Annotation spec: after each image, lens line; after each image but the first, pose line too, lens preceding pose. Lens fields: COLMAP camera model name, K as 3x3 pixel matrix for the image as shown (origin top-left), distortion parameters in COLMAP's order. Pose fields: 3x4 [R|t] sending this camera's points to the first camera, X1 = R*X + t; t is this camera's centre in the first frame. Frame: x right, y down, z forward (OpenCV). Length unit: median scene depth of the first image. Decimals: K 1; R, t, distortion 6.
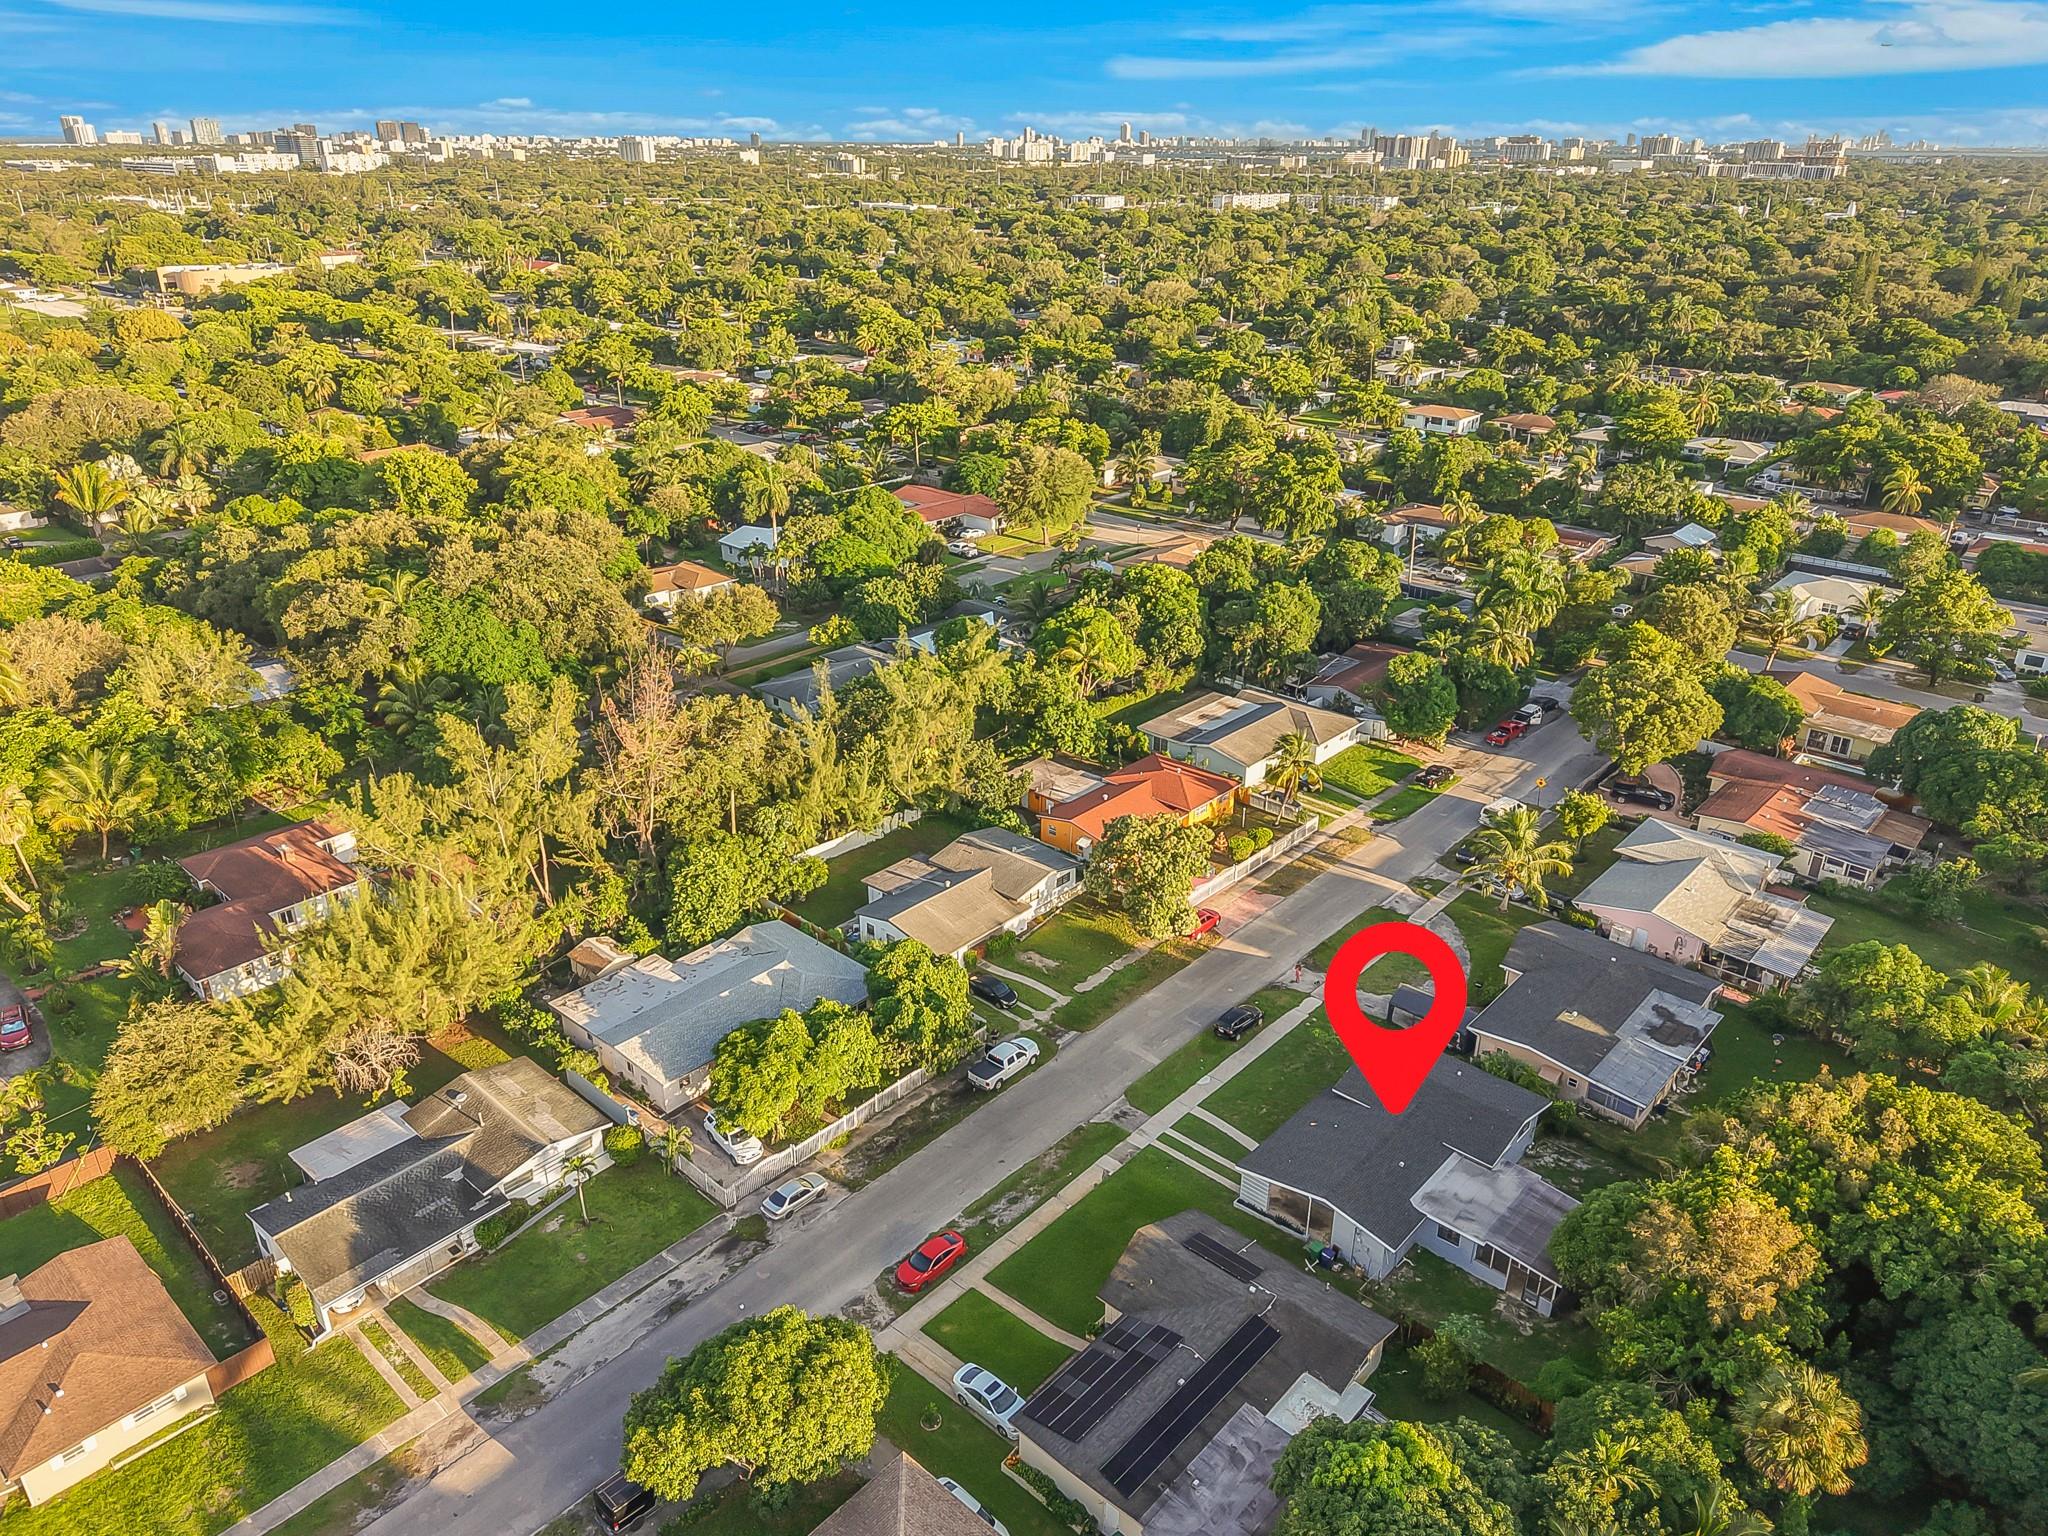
lens RADIAL K [[1385.4, 0, 1020.9], [0, 1385.4, 767.6], [0, 0, 1]] dist [0.039725, -0.043293]
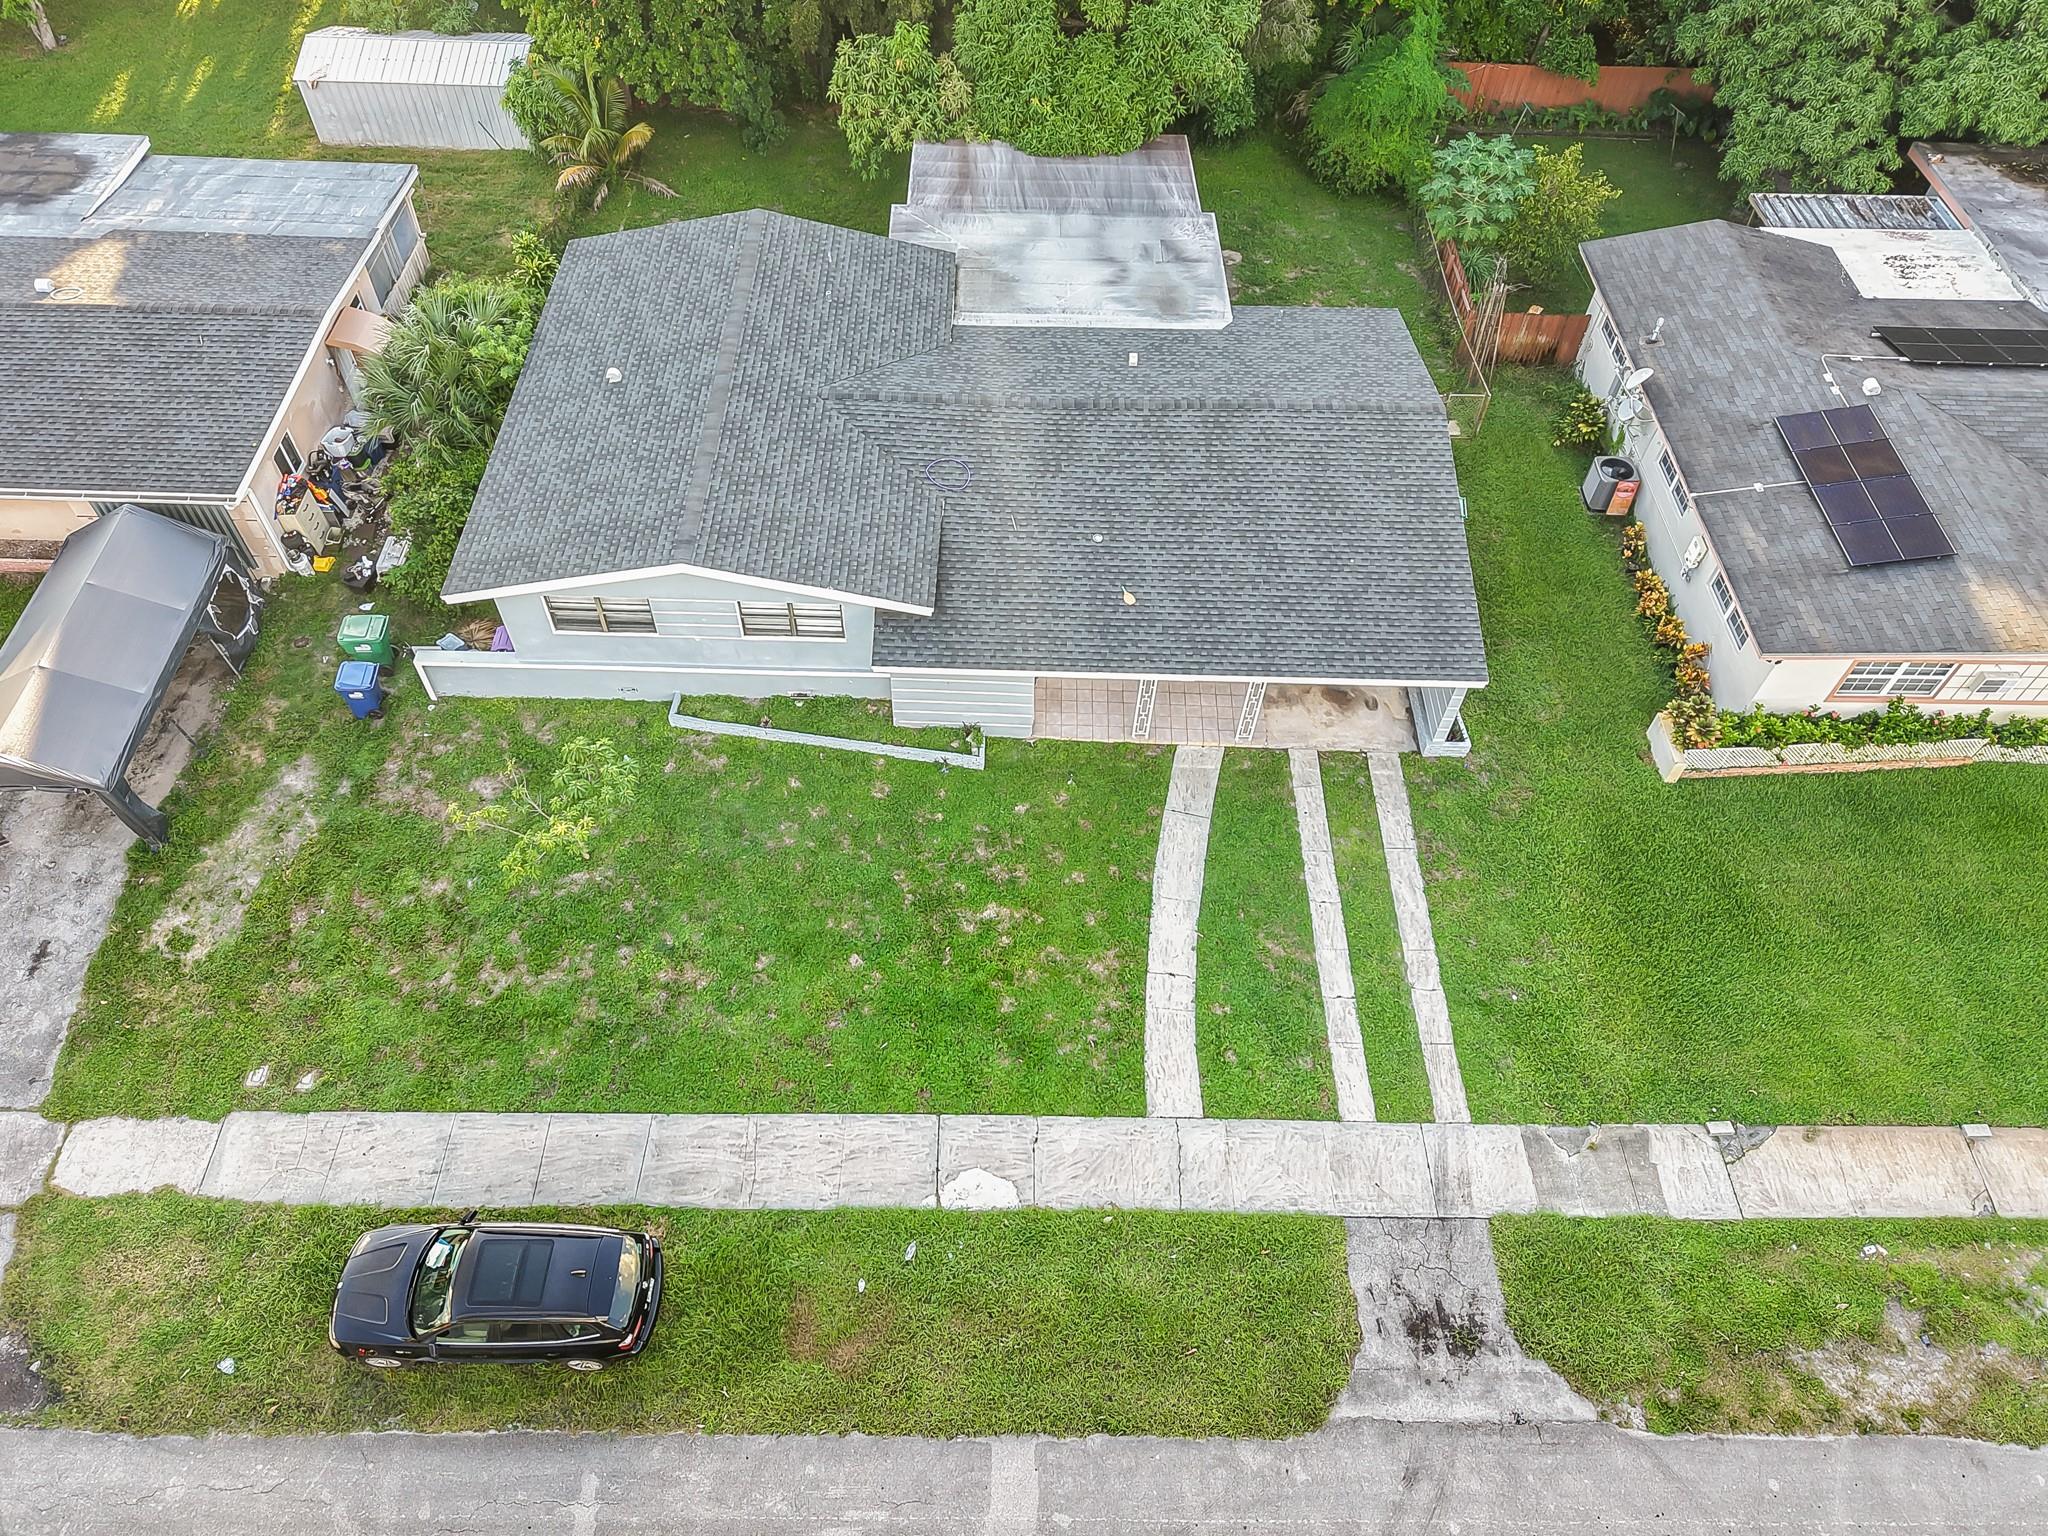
lens RADIAL K [[1385.4, 0, 1020.9], [0, 1385.4, 767.6], [0, 0, 1]] dist [0.039725, -0.043293]
pose [[-0.669631, -0.601320, 0.435899, 0.060336], [0.280473, 0.338711, 0.898115, 0.003036], [-0.687698, 0.723663, -0.058158, 0.806595]]
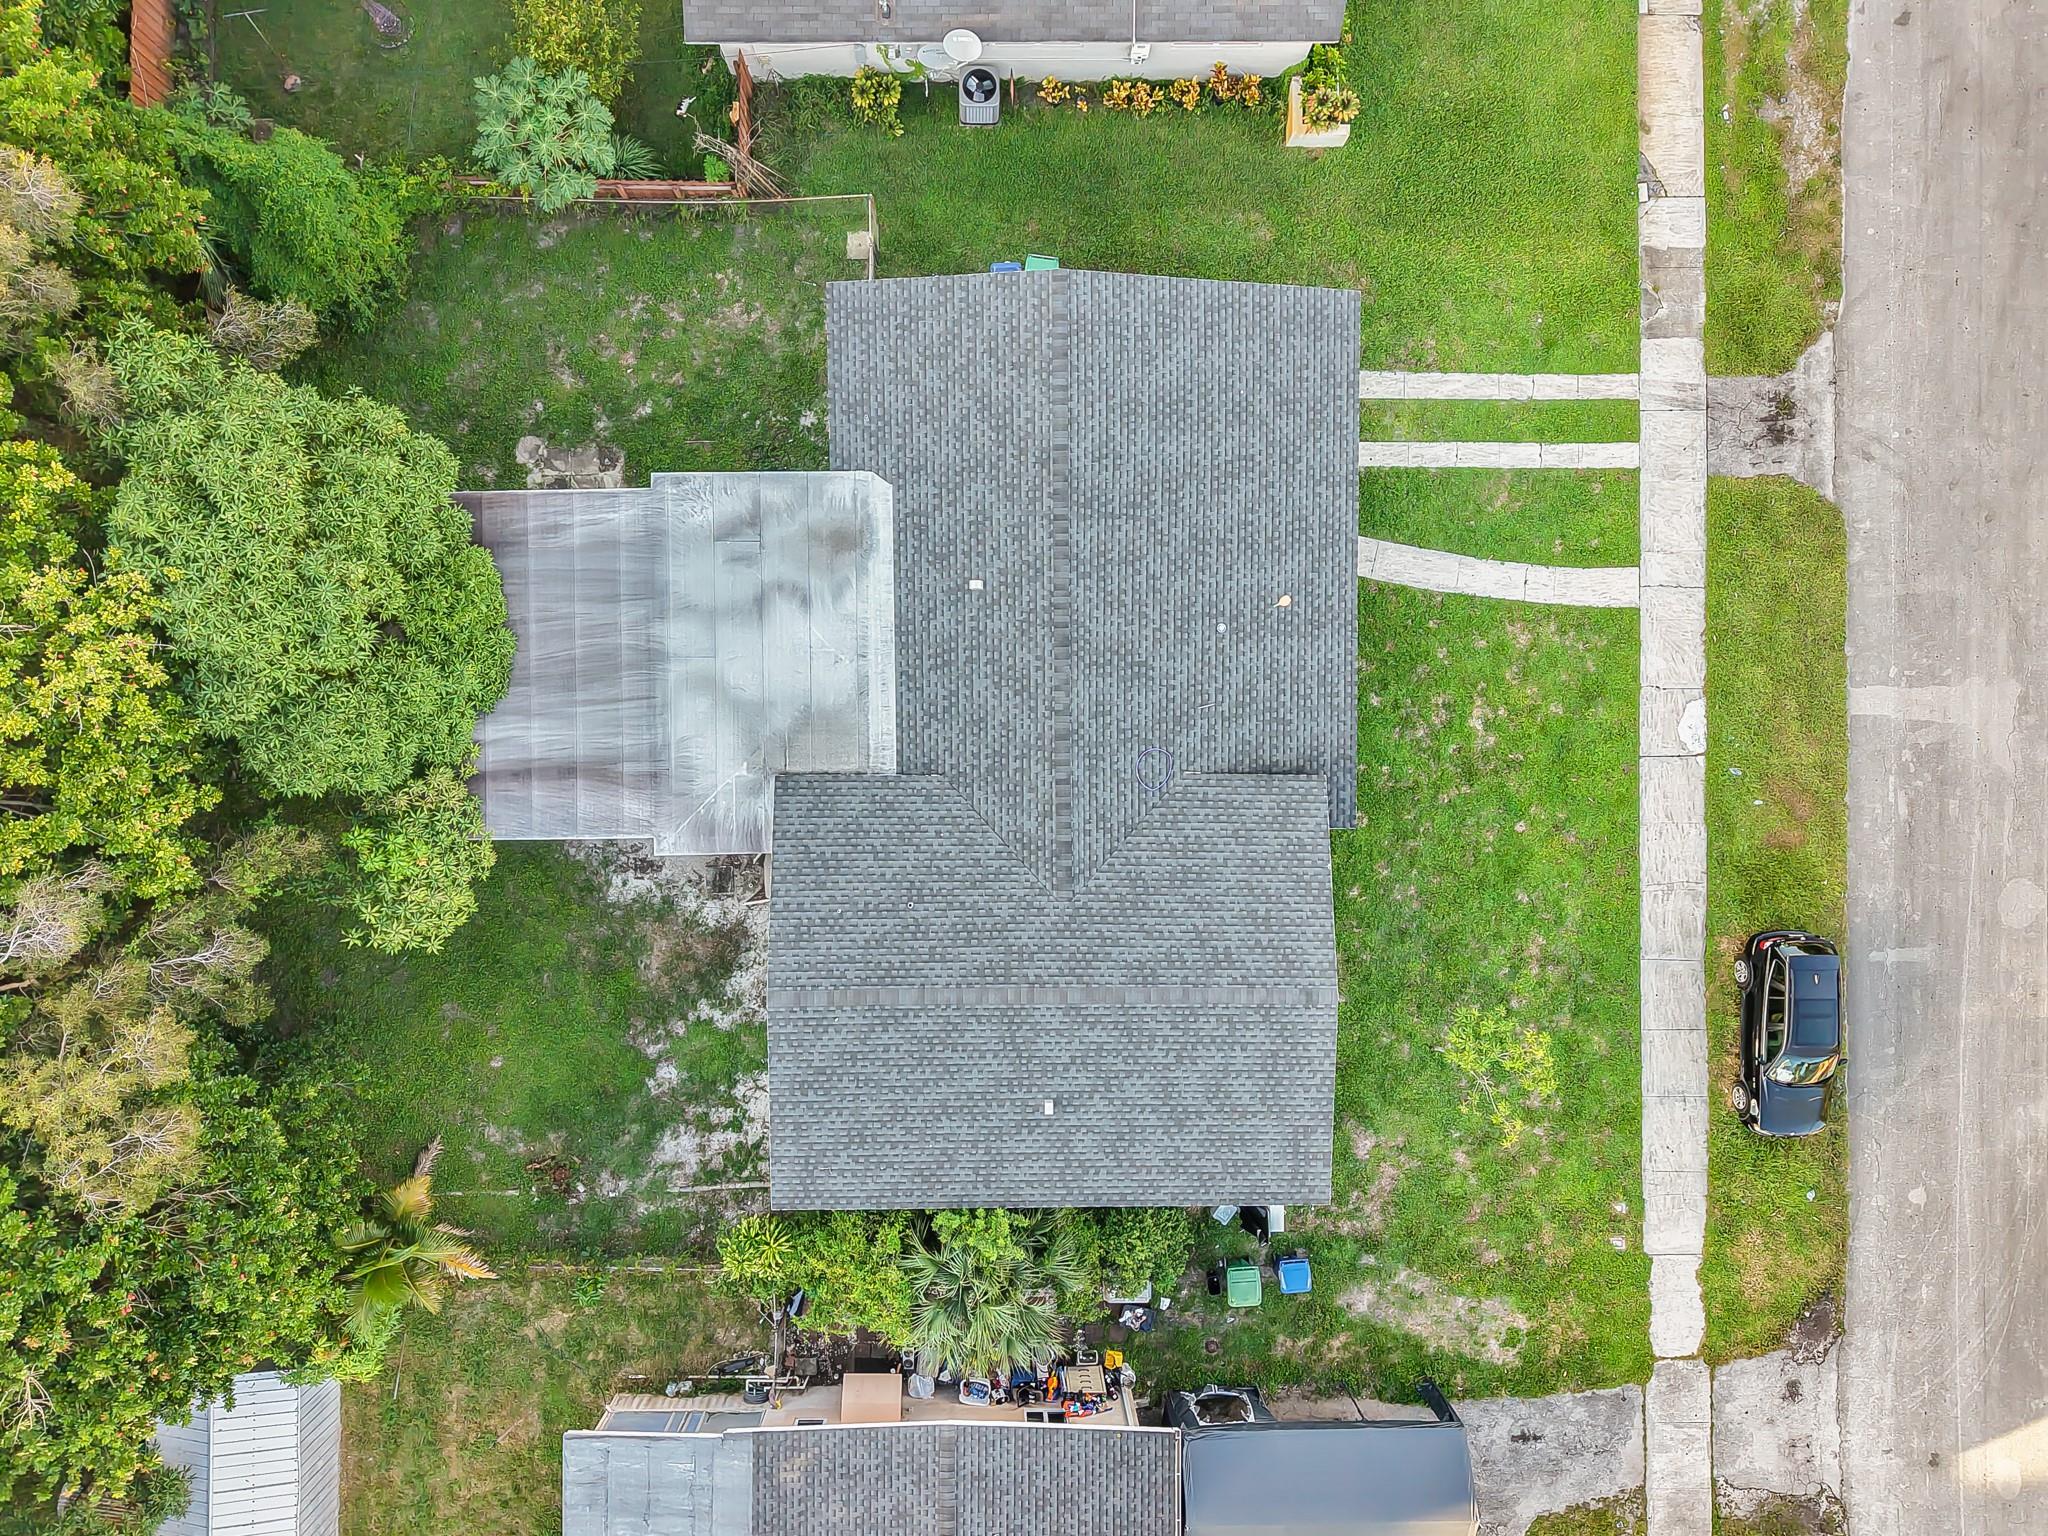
lens RADIAL K [[1385.4, 0, 1020.9], [0, 1385.4, 767.6], [0, 0, 1]] dist [0.039725, -0.043293]
pose [[-0.736358, 0.676413, -0.015536, 0.217978], [-0.303667, -0.309885, 0.900976, -0.018946], [0.604618, 0.668159, 0.433591, 0.648533]]
